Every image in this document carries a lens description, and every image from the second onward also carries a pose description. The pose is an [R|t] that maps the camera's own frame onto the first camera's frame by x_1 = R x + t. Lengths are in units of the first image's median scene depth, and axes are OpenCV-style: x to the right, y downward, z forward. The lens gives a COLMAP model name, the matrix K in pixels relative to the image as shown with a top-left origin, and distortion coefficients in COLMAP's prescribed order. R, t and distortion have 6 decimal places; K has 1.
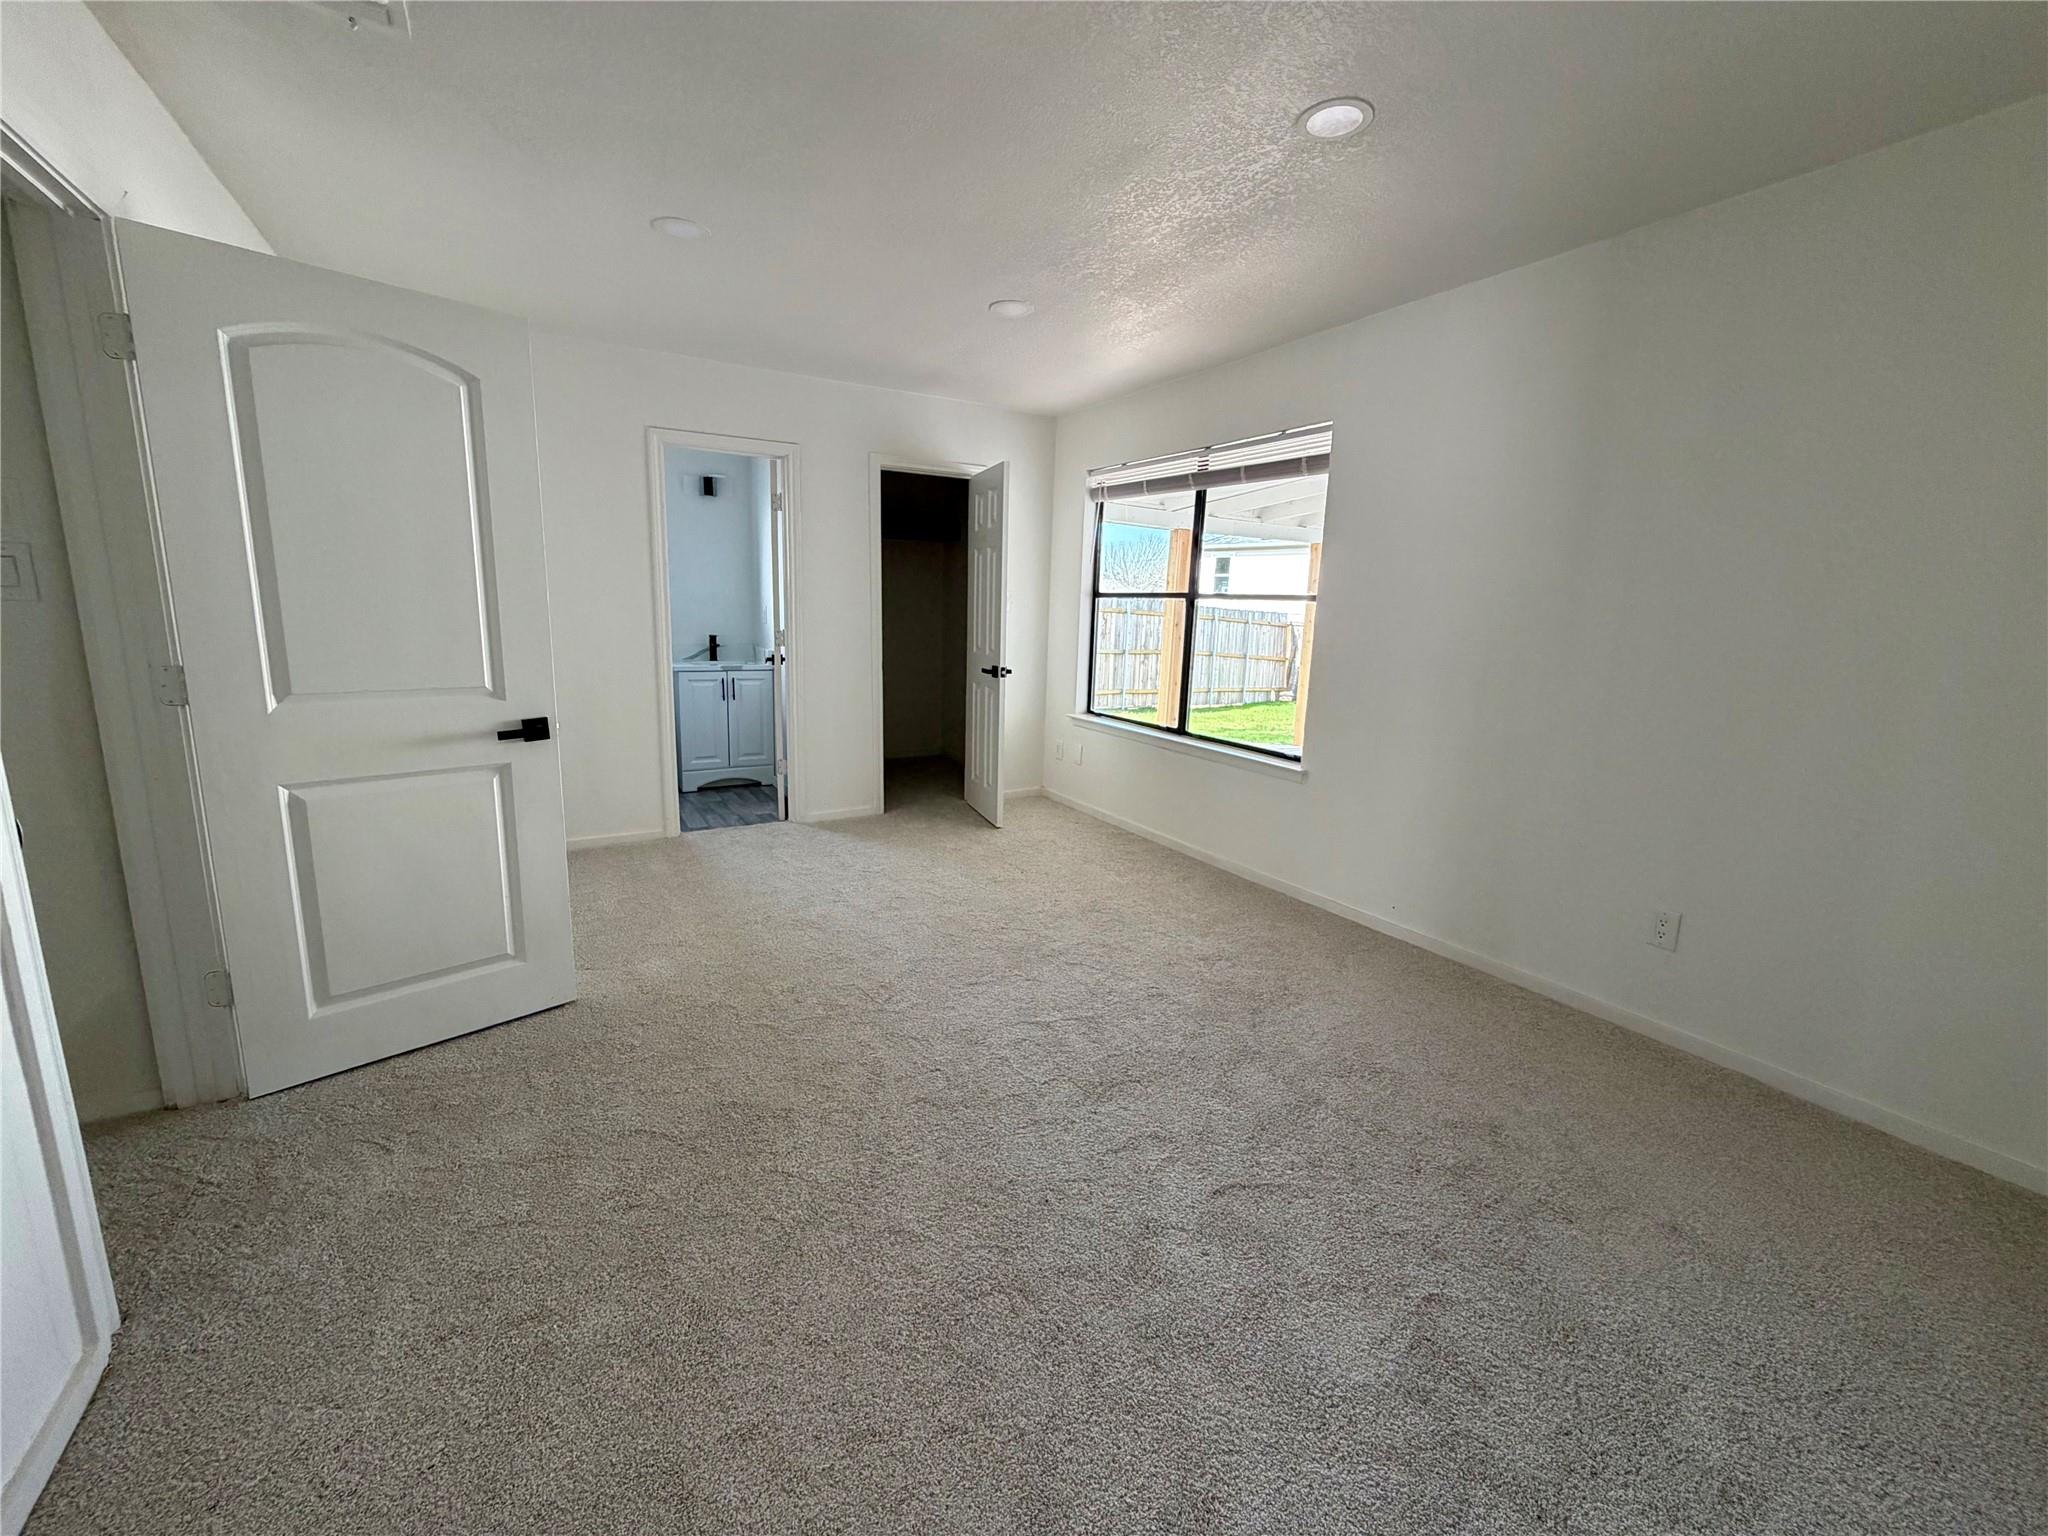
lens RADIAL K [[815.5, 0, 1009.9], [0, 815.5, 757.0], [0, 0, 1]] dist [-0.000922, 0.000370]
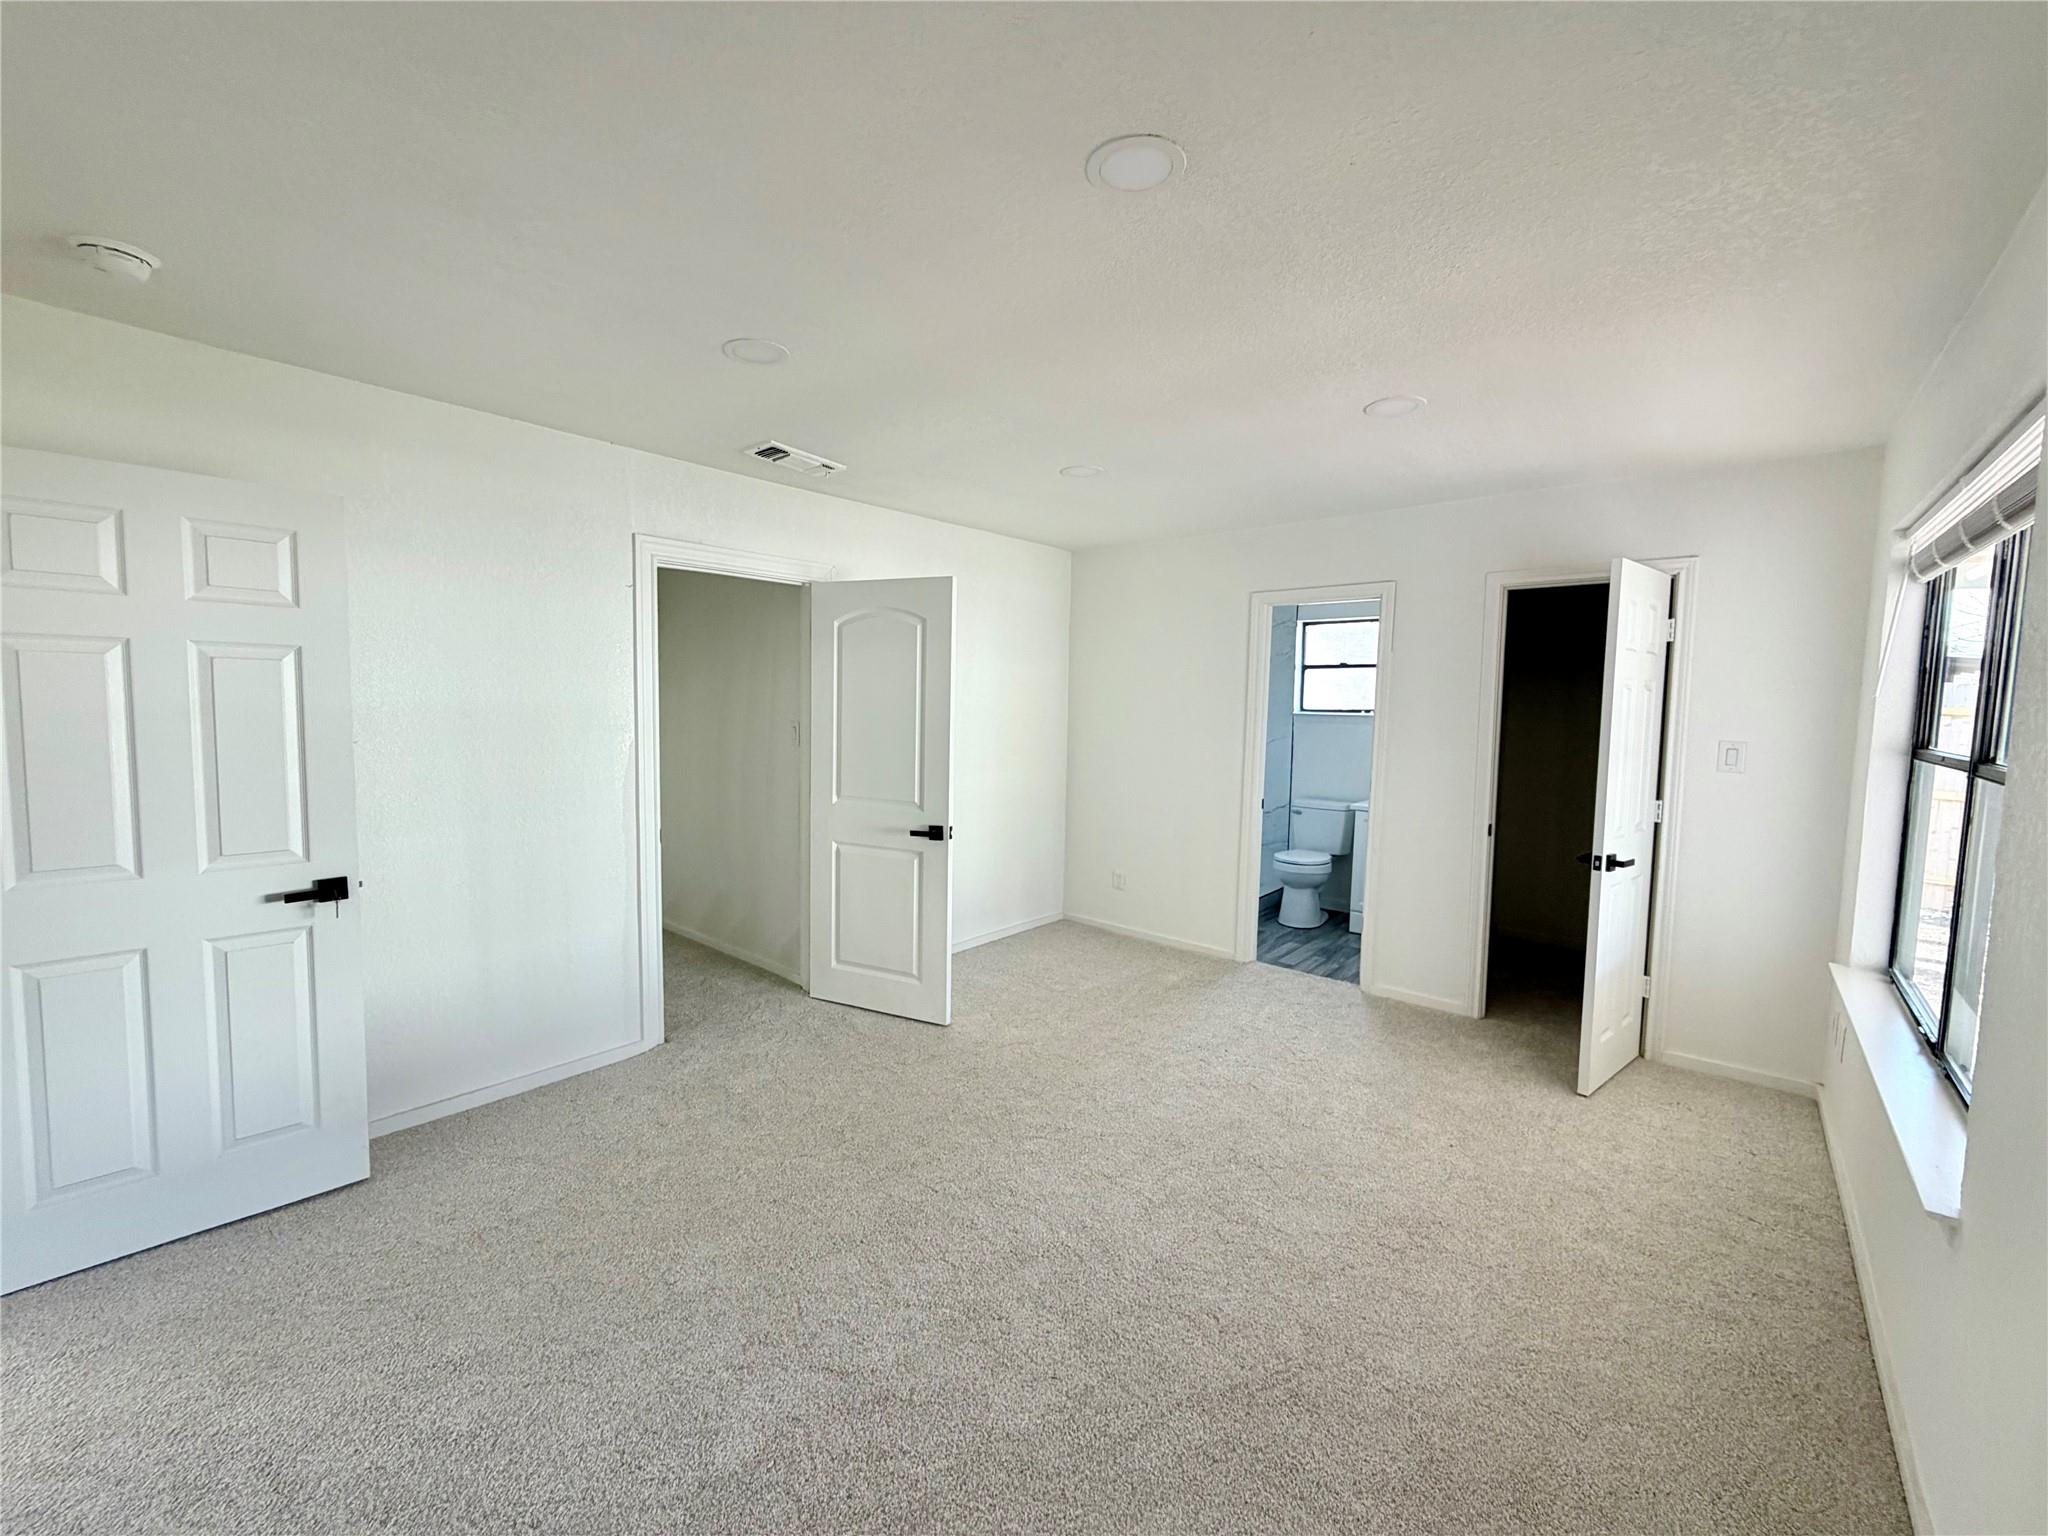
lens RADIAL K [[815.5, 0, 1009.9], [0, 815.5, 757.0], [0, 0, 1]] dist [-0.000922, 0.000370]
pose [[0.317016, 0.045549, -0.947326, 0.661453], [-0.181062, 0.983382, -0.013309, -0.130974], [0.930977, 0.175744, 0.319995, 0.453062]]
